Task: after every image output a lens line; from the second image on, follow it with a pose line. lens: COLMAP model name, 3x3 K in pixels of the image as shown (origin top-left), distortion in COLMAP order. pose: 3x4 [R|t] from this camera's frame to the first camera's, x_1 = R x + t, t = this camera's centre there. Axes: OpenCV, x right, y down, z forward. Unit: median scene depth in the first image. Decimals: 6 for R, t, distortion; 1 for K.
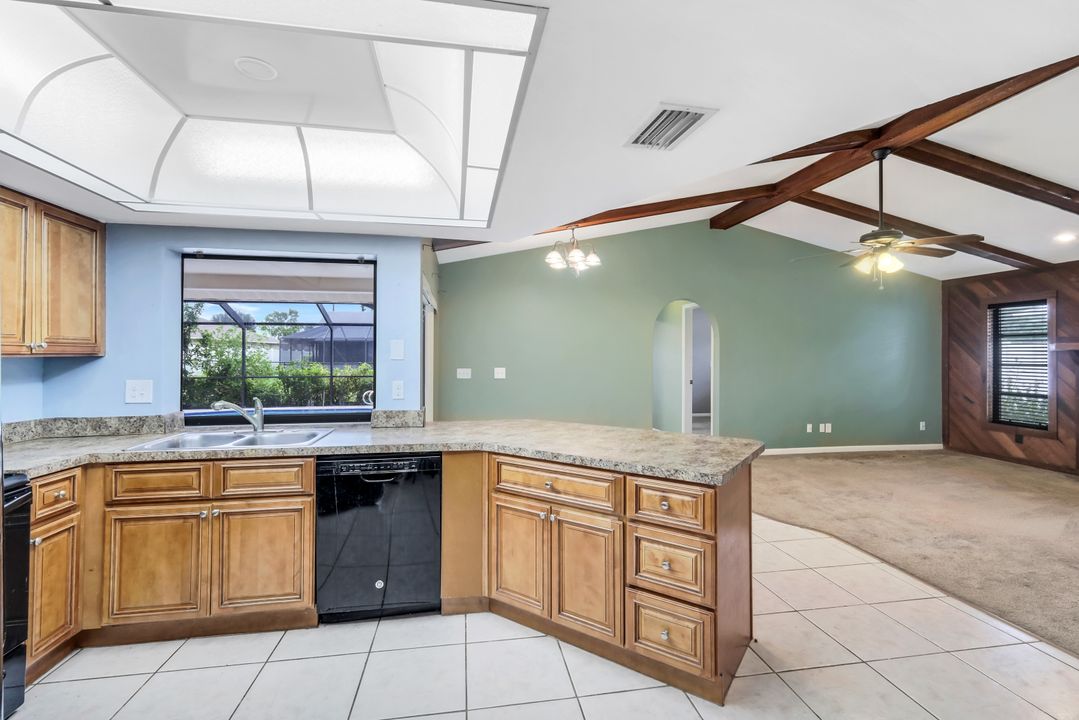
lens RADIAL K [[483.2, 0, 544.9], [0, 483.2, 350.4], [0, 0, 1]] dist [0.002012, 0.000118]
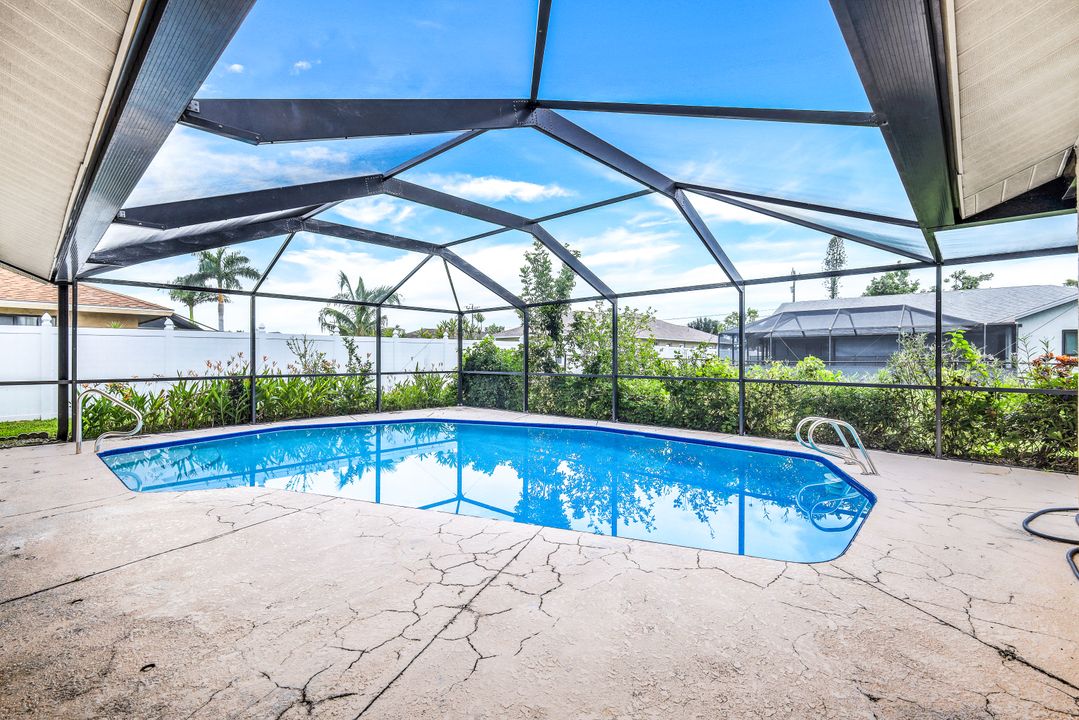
lens RADIAL K [[473.1, 0, 539.9], [0, 473.1, 357.2], [0, 0, 1]] dist [0.002904, 0.000272]
pose [[0.607335, -0.000789, -0.794445, -0.350805], [0.004677, 0.999986, 0.002583, 0.056807], [0.794432, -0.005285, 0.607330, 1.101453]]
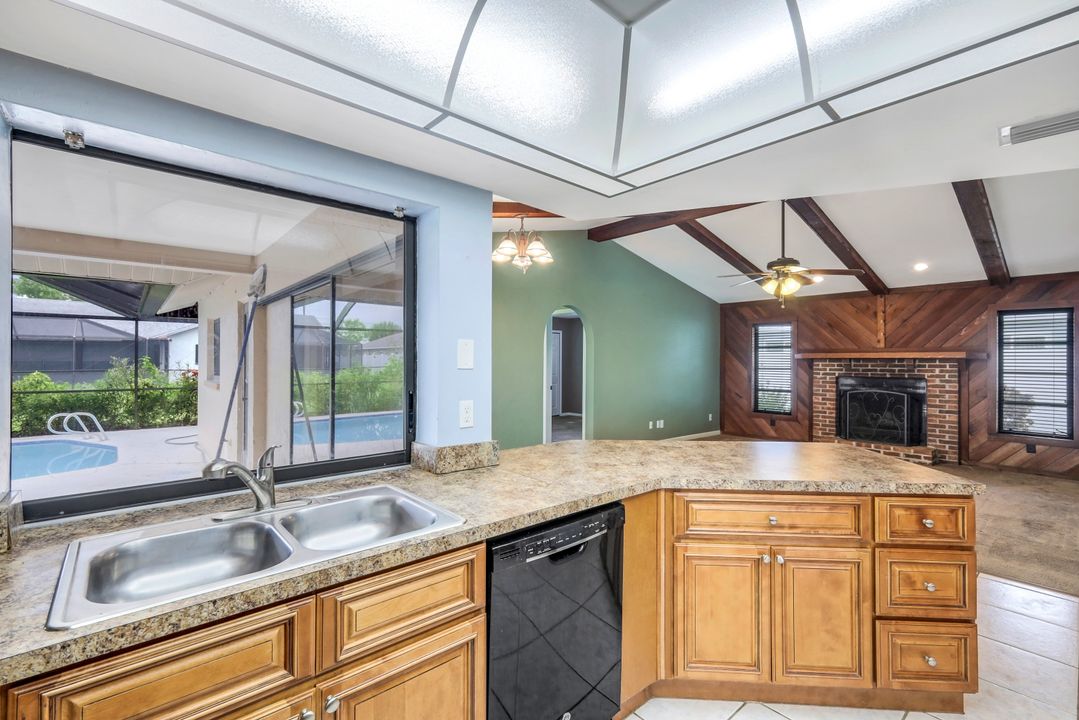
lens RADIAL K [[473.1, 0, 539.9], [0, 473.1, 357.2], [0, 0, 1]] dist [0.002904, 0.000272]
pose [[0.856238, 0.005590, 0.516552, -0.268284], [-0.007120, 0.999974, 0.000979, 0.000496], [-0.516533, -0.004516, 0.856255, 0.183374]]
